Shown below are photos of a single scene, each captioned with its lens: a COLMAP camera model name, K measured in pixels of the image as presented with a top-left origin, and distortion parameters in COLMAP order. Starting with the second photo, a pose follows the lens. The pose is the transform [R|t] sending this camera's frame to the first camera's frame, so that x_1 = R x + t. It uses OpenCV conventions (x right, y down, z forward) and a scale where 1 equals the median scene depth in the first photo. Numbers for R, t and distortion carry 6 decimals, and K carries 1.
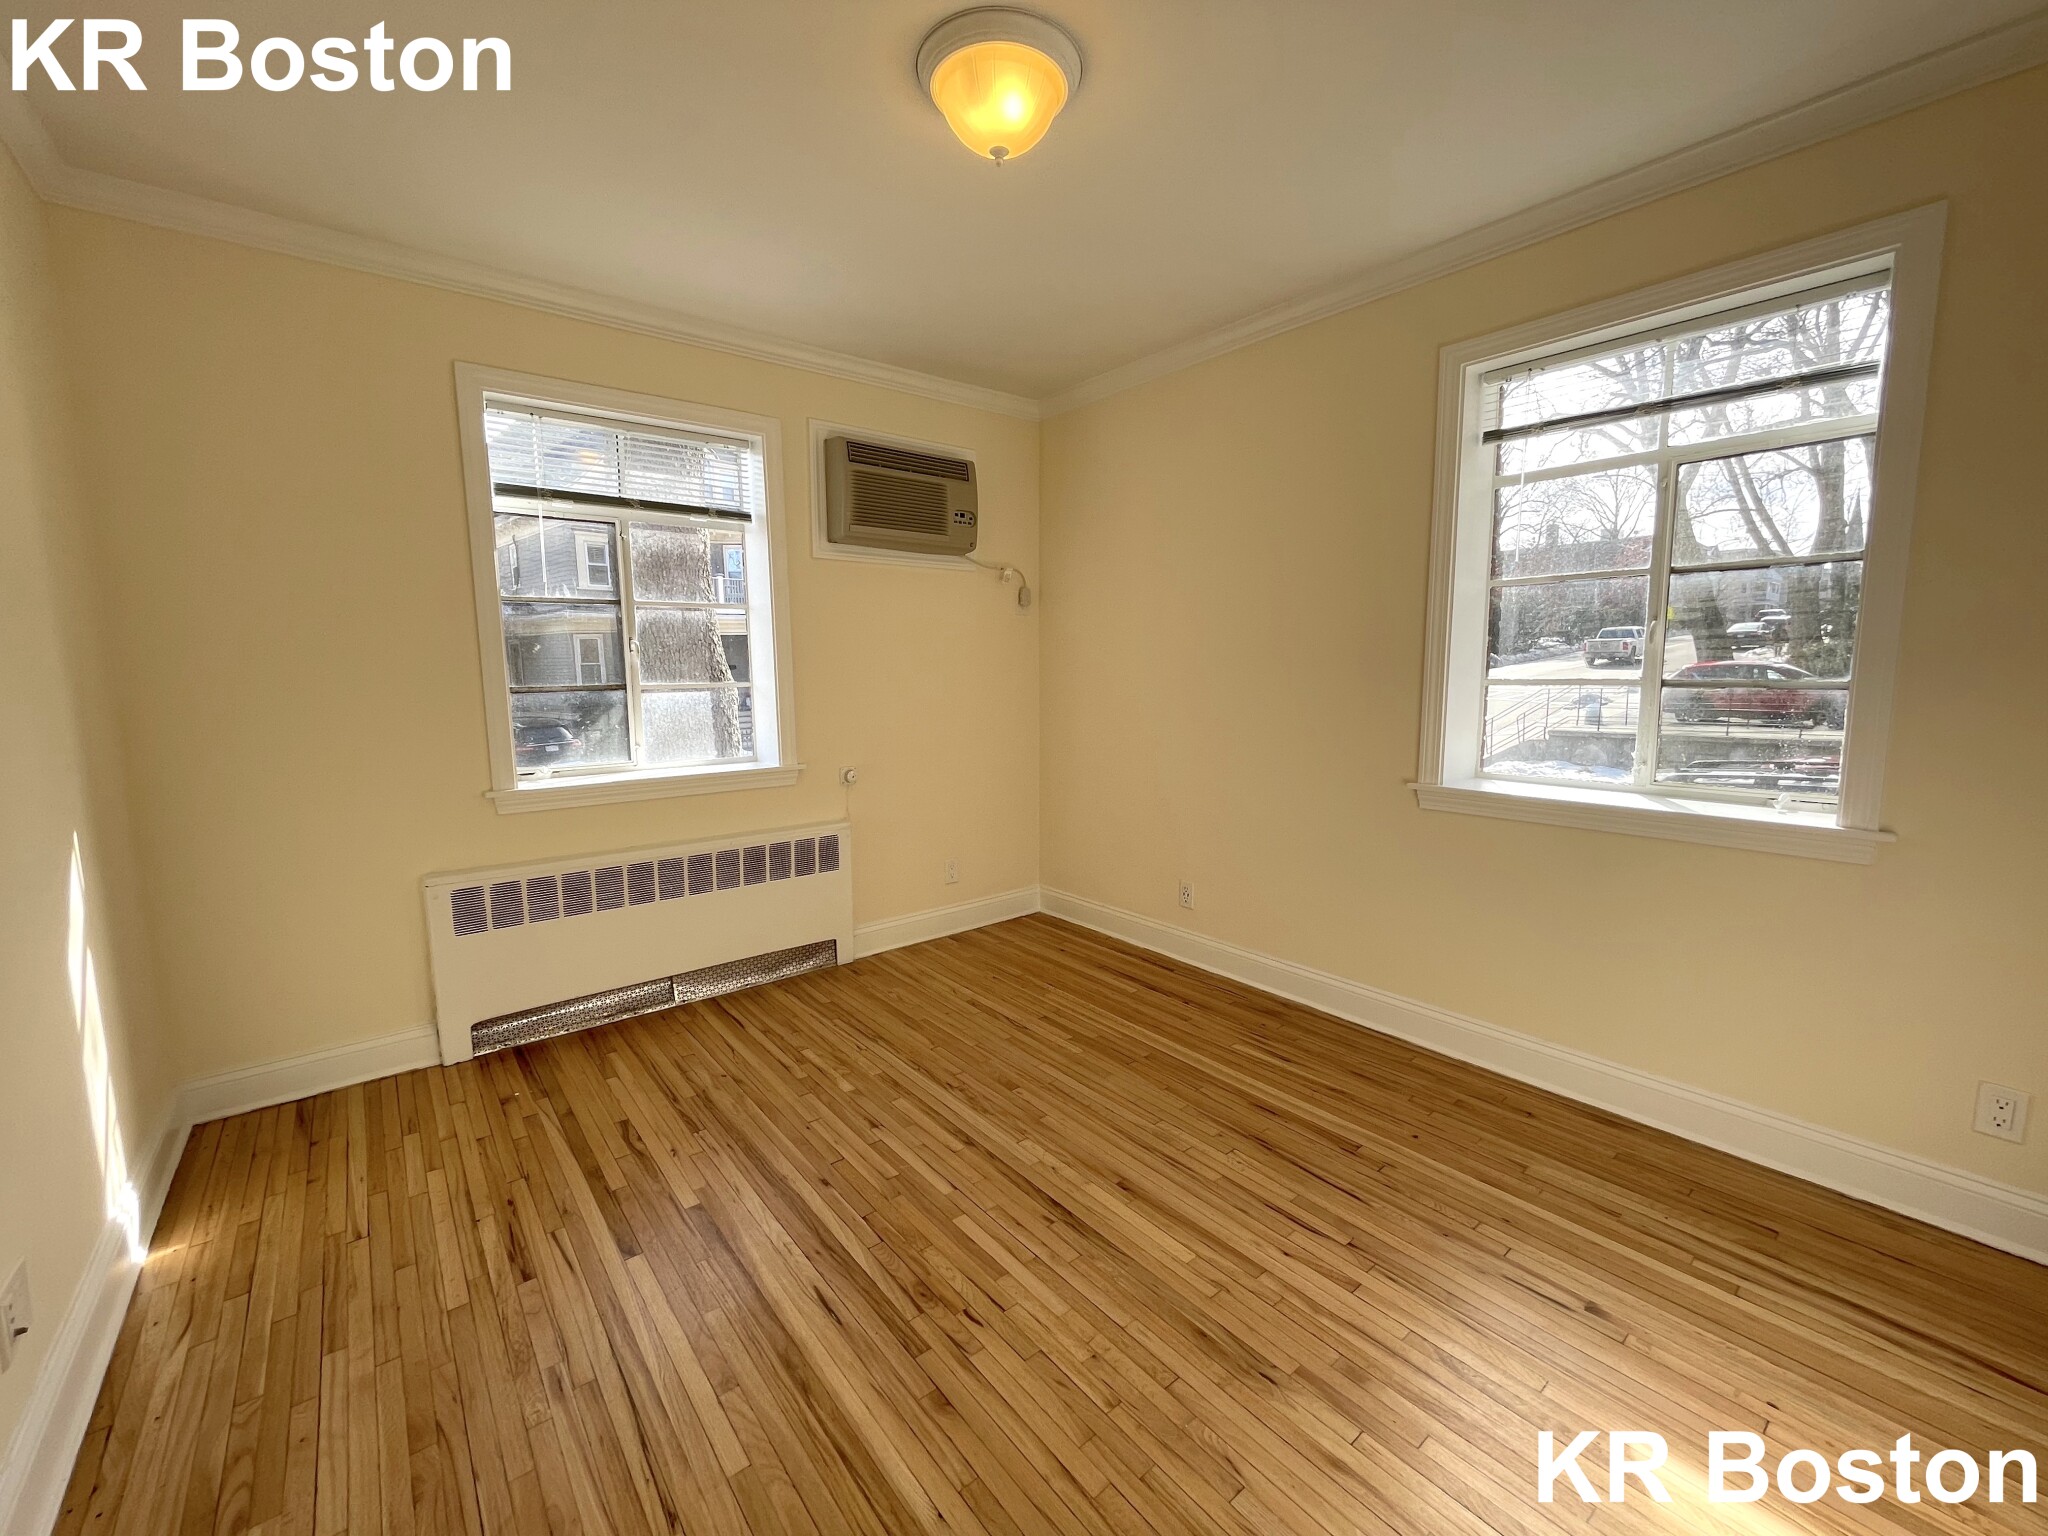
lens RADIAL K [[818.1, 0, 1021.7], [0, 818.1, 766.7], [0, 0, 1]] dist [-0.001180, -0.000889]
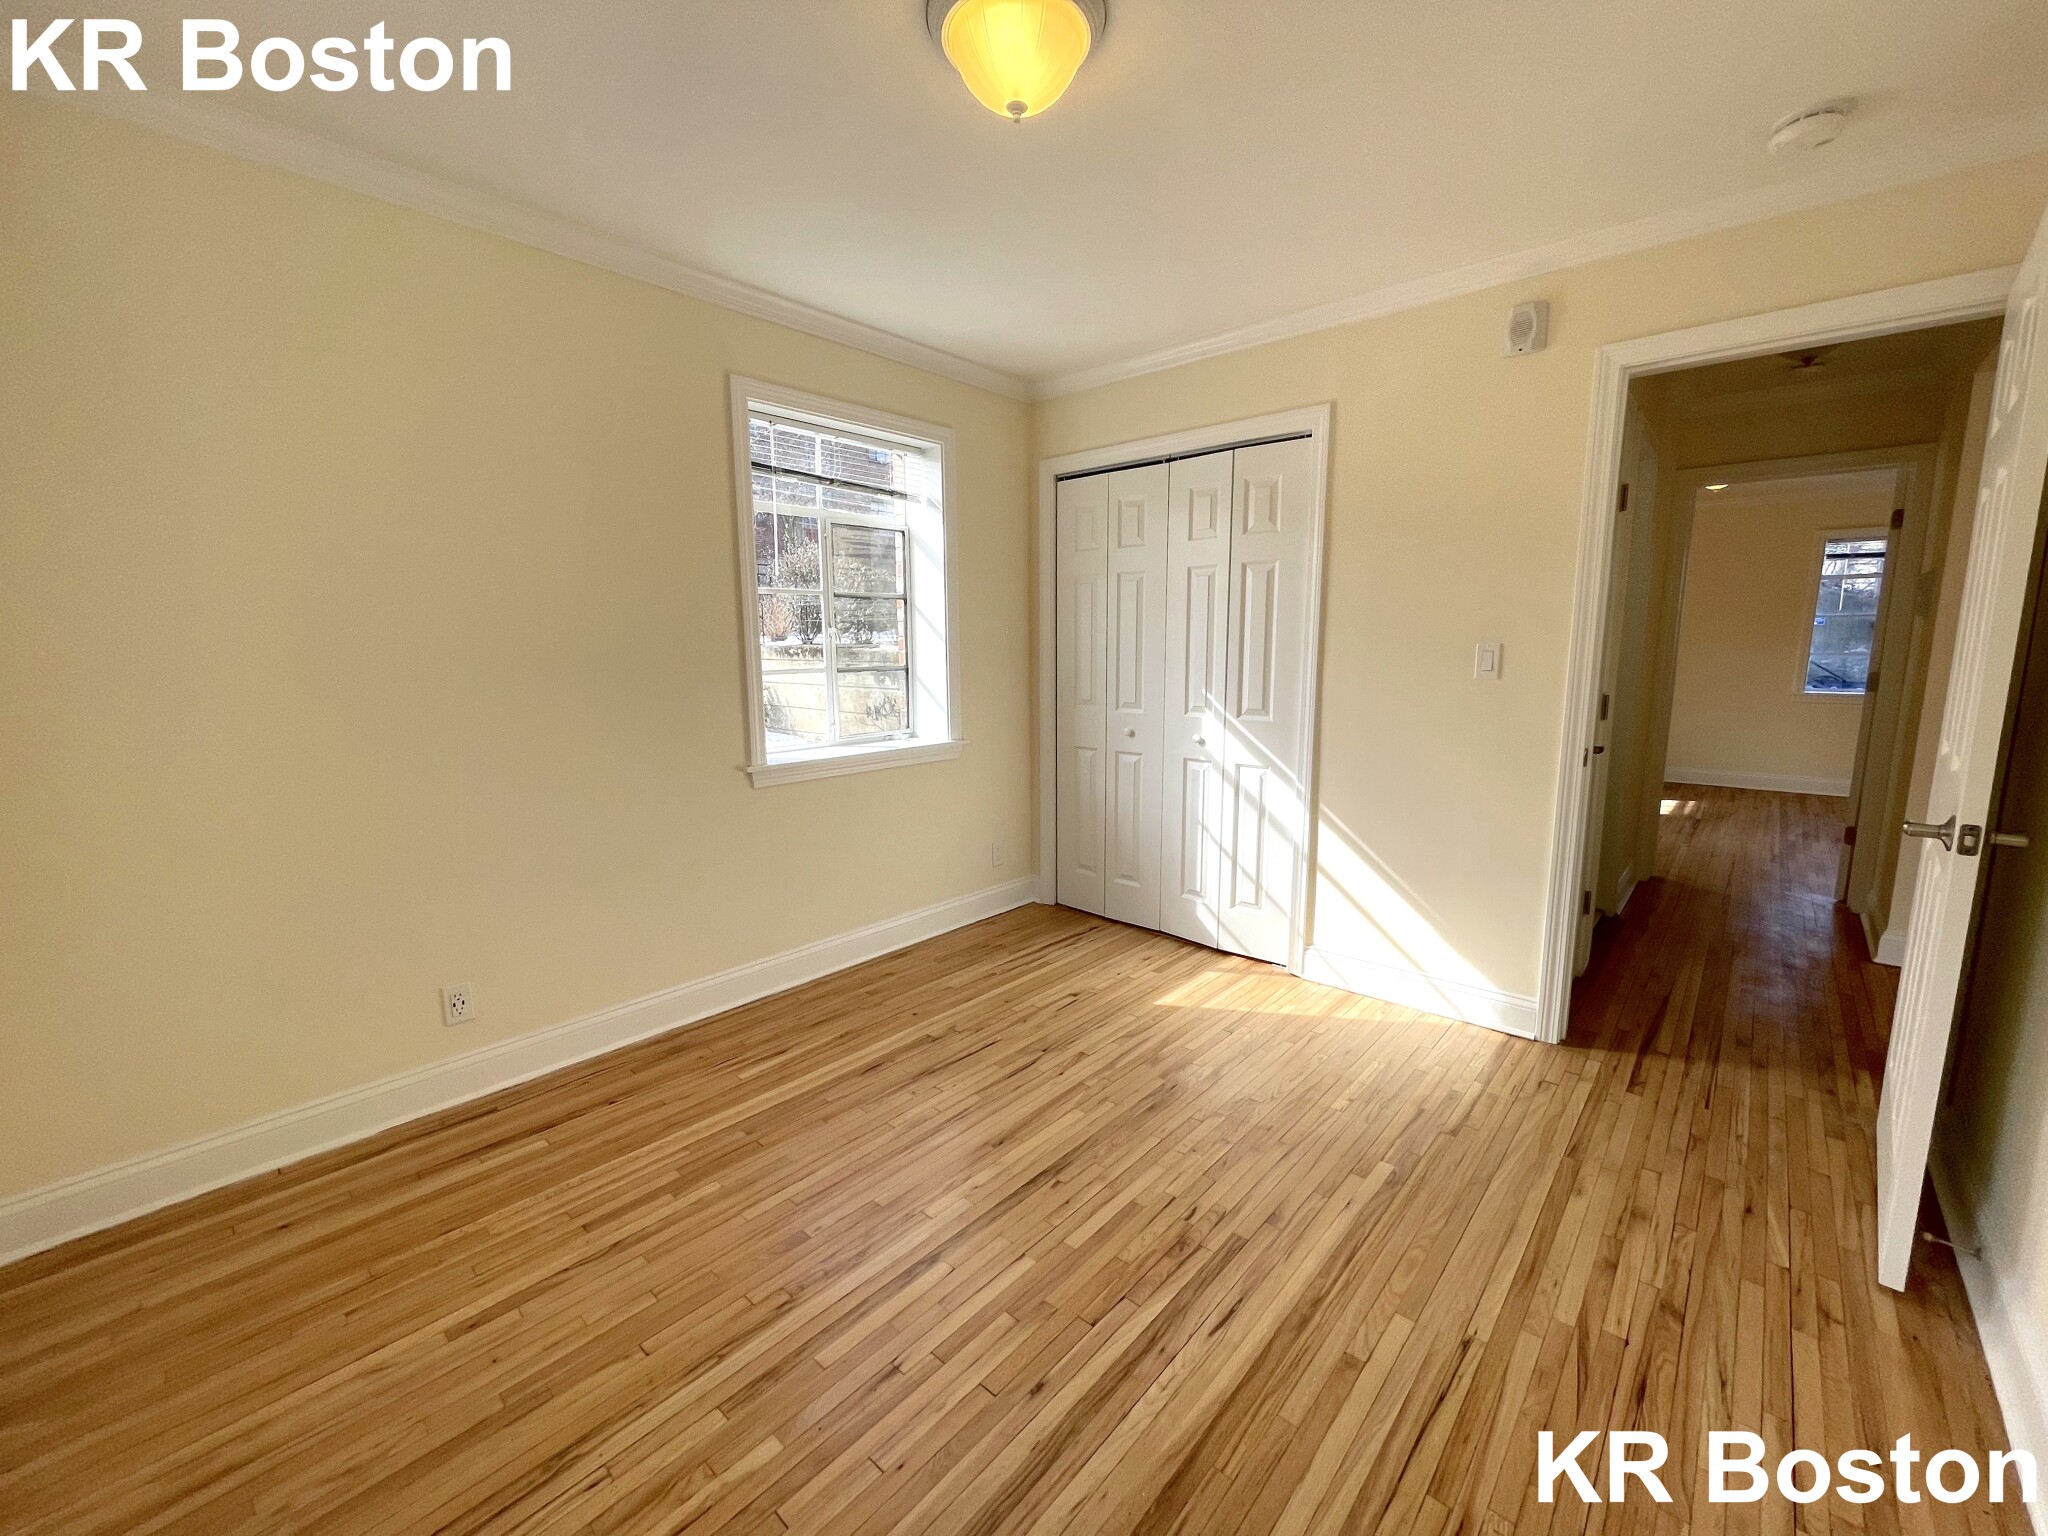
lens RADIAL K [[818.1, 0, 1023.4], [0, 818.1, 766.1], [0, 0, 1]] dist [-0.001180, -0.000889]
pose [[-0.145584, -0.139070, 0.979523, -0.670924], [0.131732, 0.978531, 0.158508, -0.110568], [-0.980537, 0.152111, -0.124138, 0.788577]]
